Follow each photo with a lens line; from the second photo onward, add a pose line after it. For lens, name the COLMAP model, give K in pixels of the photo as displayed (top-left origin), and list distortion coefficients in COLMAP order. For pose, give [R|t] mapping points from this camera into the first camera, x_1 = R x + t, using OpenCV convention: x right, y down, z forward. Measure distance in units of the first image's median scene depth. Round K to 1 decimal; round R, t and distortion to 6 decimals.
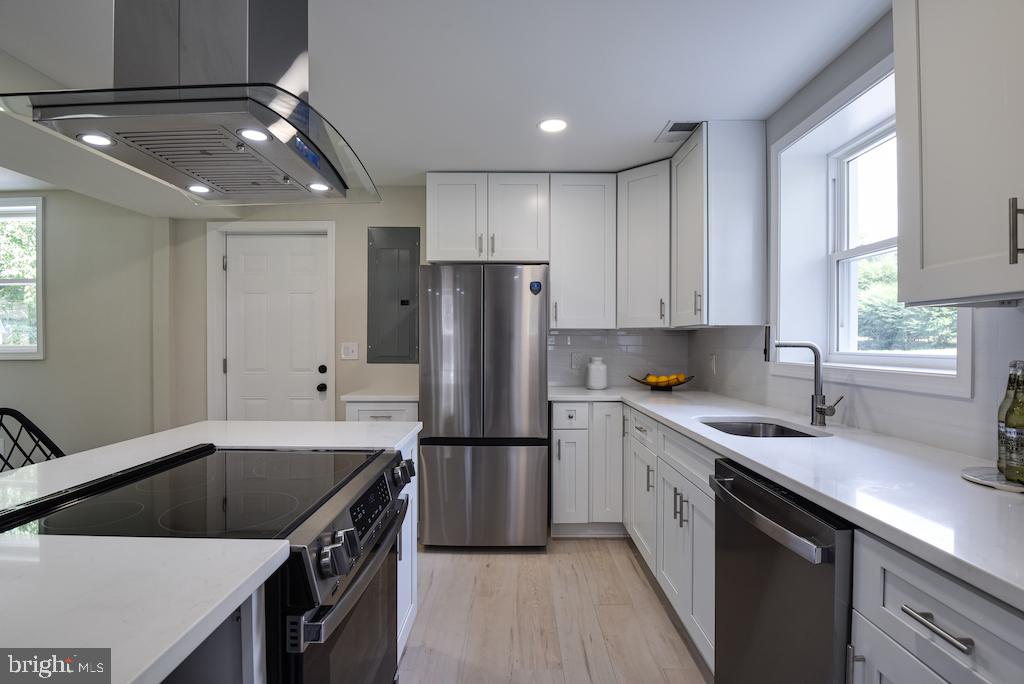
lens RADIAL K [[499.8, 0, 512.4], [0, 499.8, 344.6], [0, 0, 1]] dist [-0.019919, -0.005249]
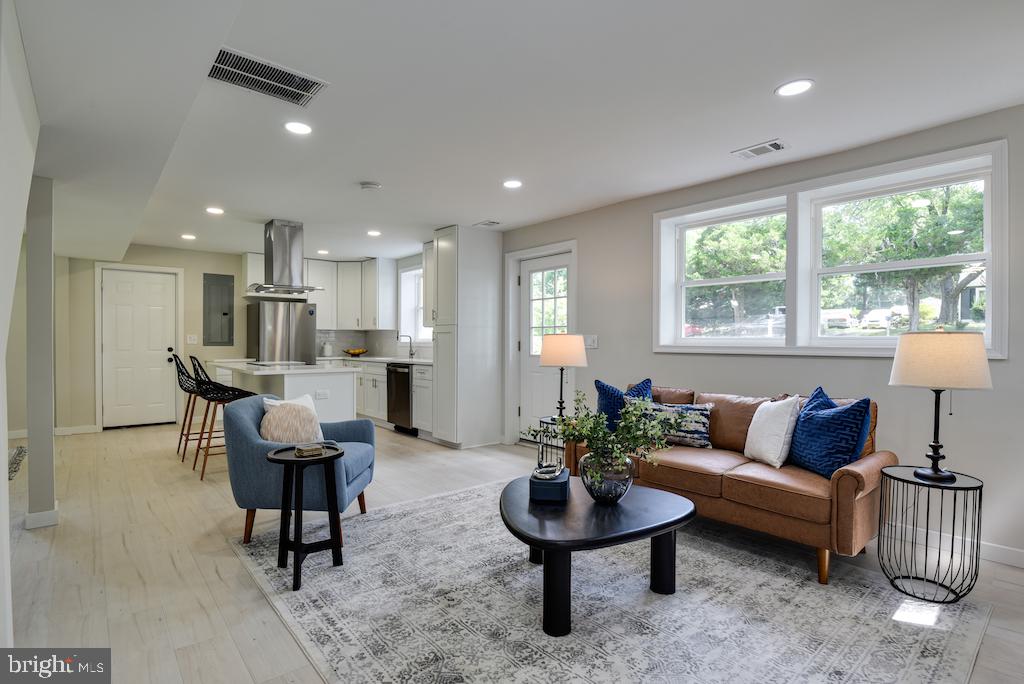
lens RADIAL K [[499.8, 0, 509.4], [0, 499.8, 345.7], [0, 0, 1]] dist [-0.019919, -0.005249]
pose [[0.759014, -0.004840, 0.651057, -0.757542], [0.000865, 0.999979, 0.006426, 0.031106], [-0.651074, -0.004314, 0.759002, -1.397712]]
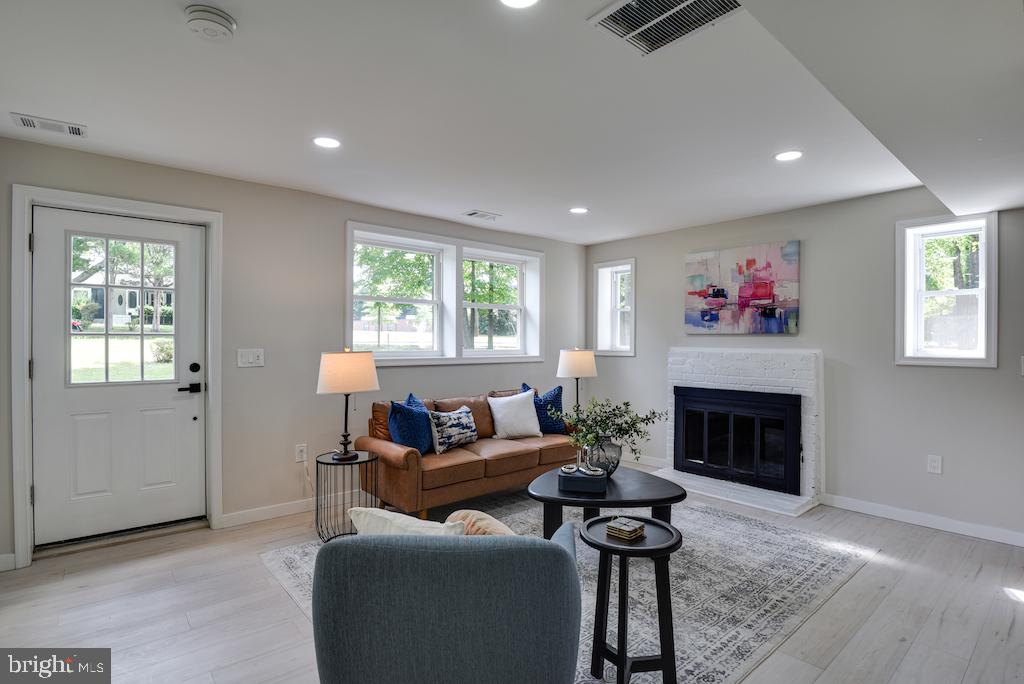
lens RADIAL K [[499.8, 0, 516.6], [0, 499.8, 341.5], [0, 0, 1]] dist [-0.019919, -0.005249]
pose [[-0.651236, -0.005955, 0.758852, -0.834508], [-0.003405, 0.999982, 0.004925, -0.016019], [-0.758868, 0.000623, -0.651245, -0.128021]]
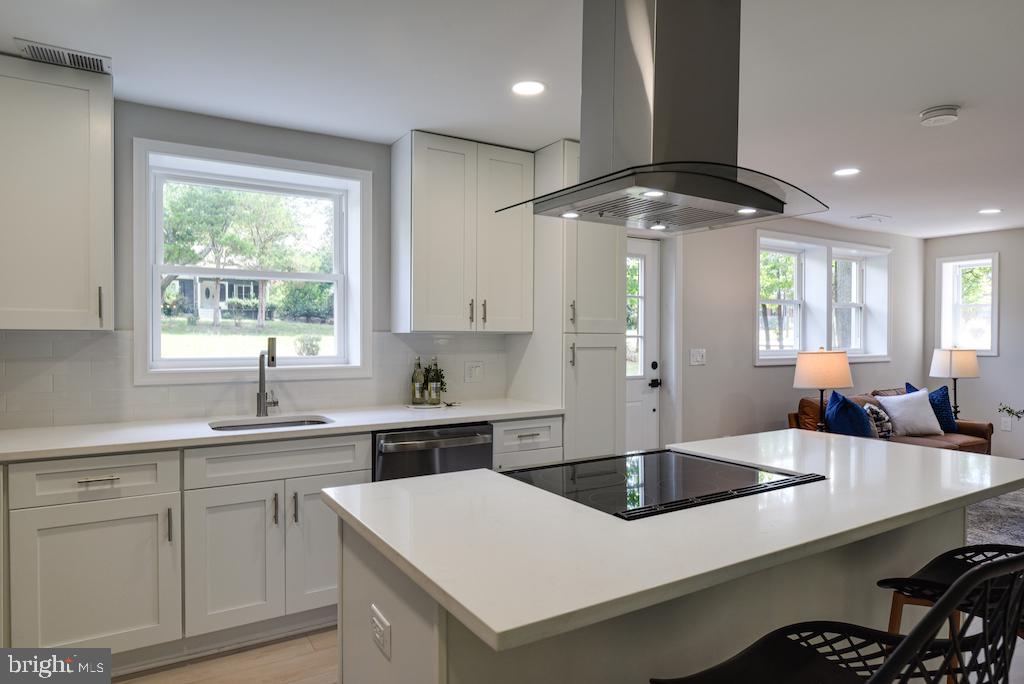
lens RADIAL K [[605.0, 0, 515.8], [0, 605.0, 344.8], [0, 0, 1]] dist [-0.003627, 0.000575]
pose [[-0.521389, -0.016570, 0.853158, -0.656553], [-0.000867, 0.999821, 0.018889, -0.030962], [-0.853319, 0.009109, -0.521310, 0.797641]]
